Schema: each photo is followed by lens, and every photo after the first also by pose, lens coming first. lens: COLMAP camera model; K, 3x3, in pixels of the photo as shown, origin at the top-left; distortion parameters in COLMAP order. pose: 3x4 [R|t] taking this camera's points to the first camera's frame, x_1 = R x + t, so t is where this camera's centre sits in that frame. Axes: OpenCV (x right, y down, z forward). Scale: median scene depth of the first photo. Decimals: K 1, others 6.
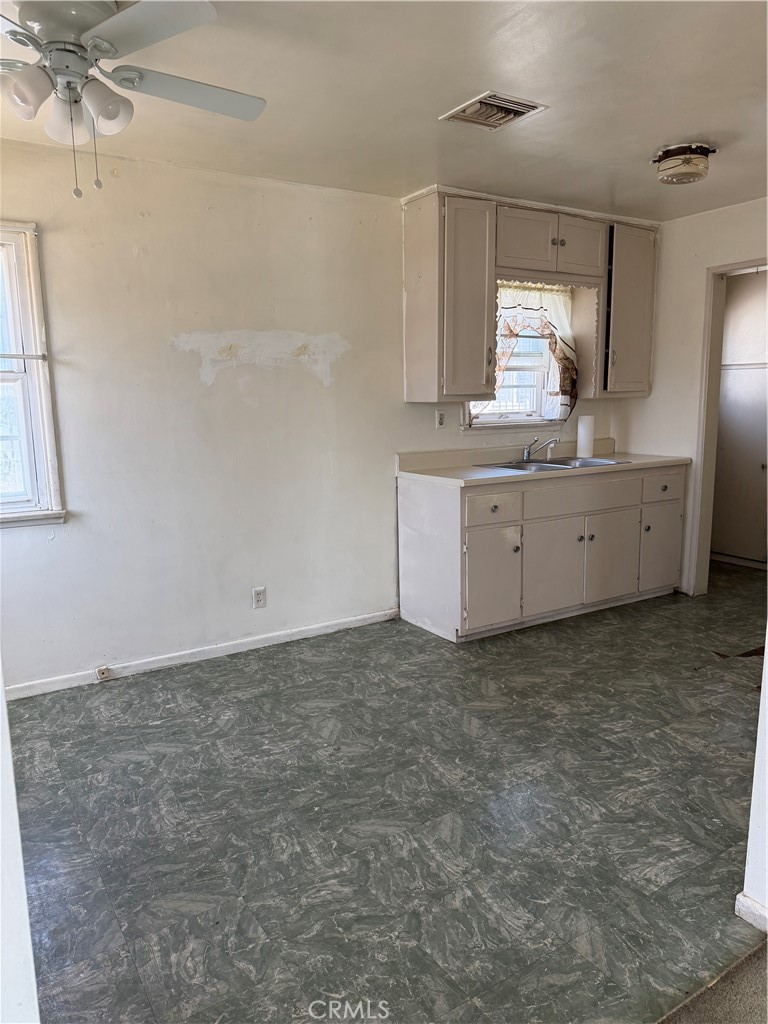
lens RADIAL K [[708.5, 0, 387.7], [0, 708.5, 510.9], [0, 0, 1]] dist [0.149021, -0.263321]
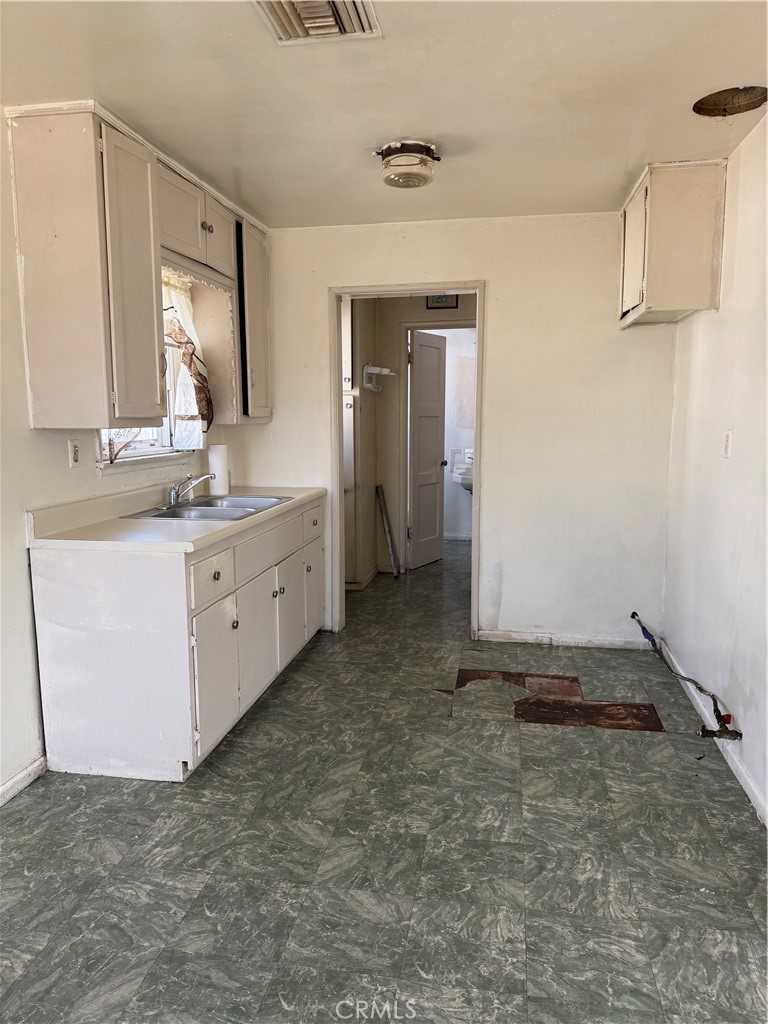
lens RADIAL K [[714.2, 0, 384.0], [0, 714.2, 512.0], [0, 0, 1]] dist [0.059785, -0.076887]
pose [[0.675567, -0.092028, 0.731532, -0.282273], [0.111268, 0.993542, 0.022234, -0.071568], [-0.728854, 0.066376, 0.681444, 0.410941]]
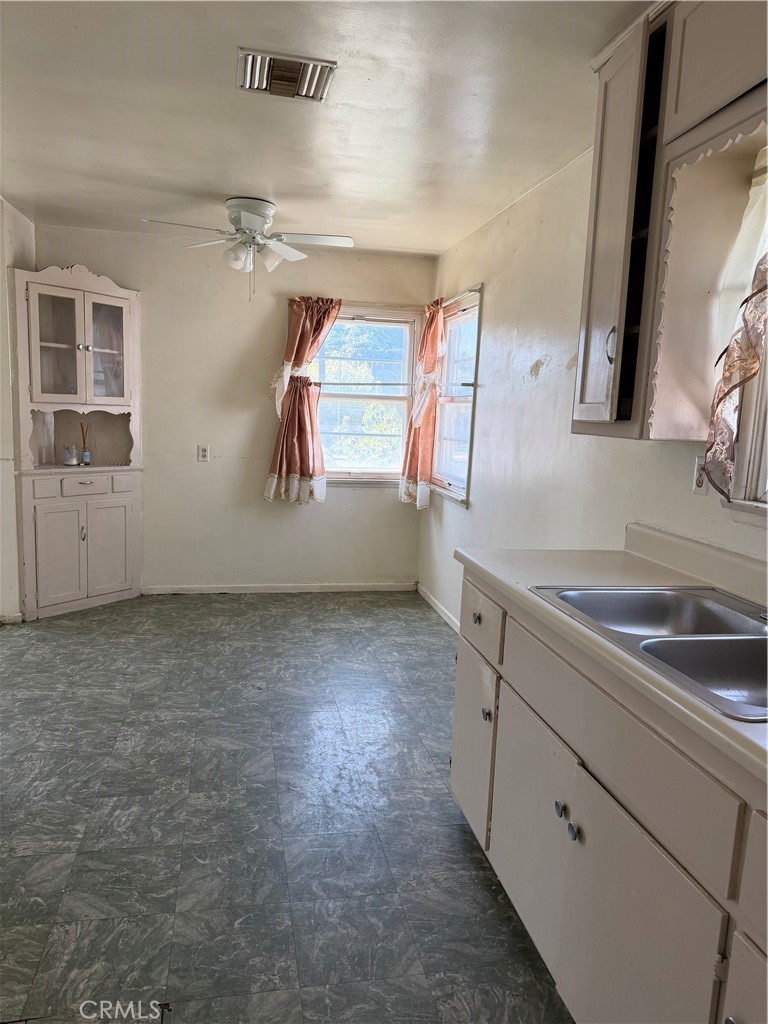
lens RADIAL K [[718.7, 0, 384.0], [0, 718.7, 512.0], [0, 0, 1]] dist [0.054322, -0.041299]
pose [[-0.355276, 0.138339, -0.924468, 0.763986], [-0.180993, 0.960092, 0.213226, -0.214059], [0.917072, 0.243076, -0.316059, 1.193380]]
